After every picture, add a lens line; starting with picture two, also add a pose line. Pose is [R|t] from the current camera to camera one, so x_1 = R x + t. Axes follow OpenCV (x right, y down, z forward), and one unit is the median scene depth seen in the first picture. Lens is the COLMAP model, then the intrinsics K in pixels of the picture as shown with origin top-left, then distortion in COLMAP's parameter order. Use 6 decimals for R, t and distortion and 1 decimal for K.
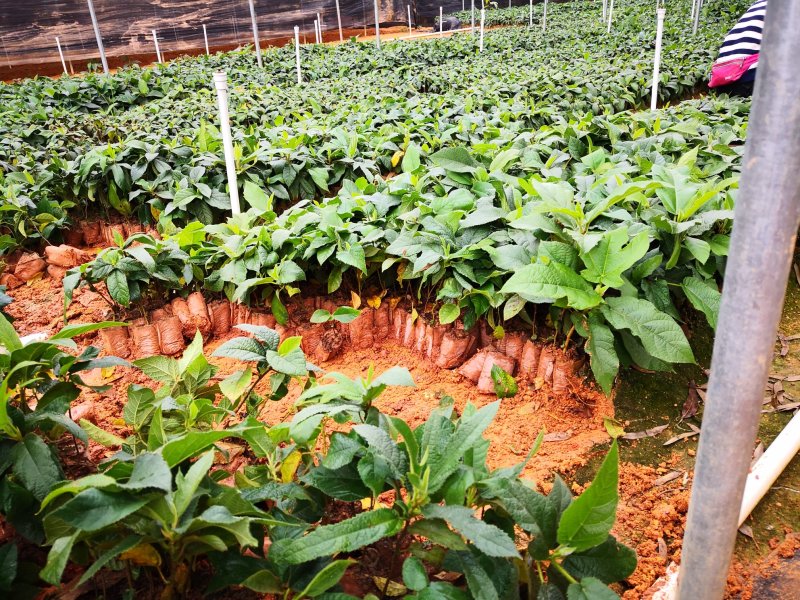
lens RADIAL K [[657.9, 0, 400.0], [0, 657.9, 300.0], [0, 0, 1]] dist [0.073759, -0.130106]
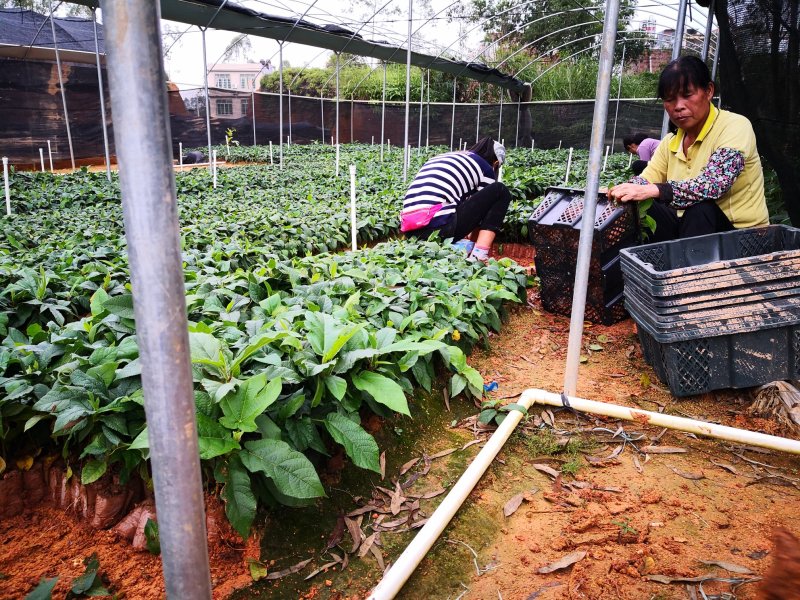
lens RADIAL K [[657.9, 0, 400.0], [0, 657.9, 300.0], [0, 0, 1]] dist [0.073759, -0.130106]
pose [[0.940001, -0.021965, 0.340463, 0.122871], [0.083478, 0.982400, -0.167098, -0.018813], [-0.330801, 0.185494, 0.925291, -0.069072]]
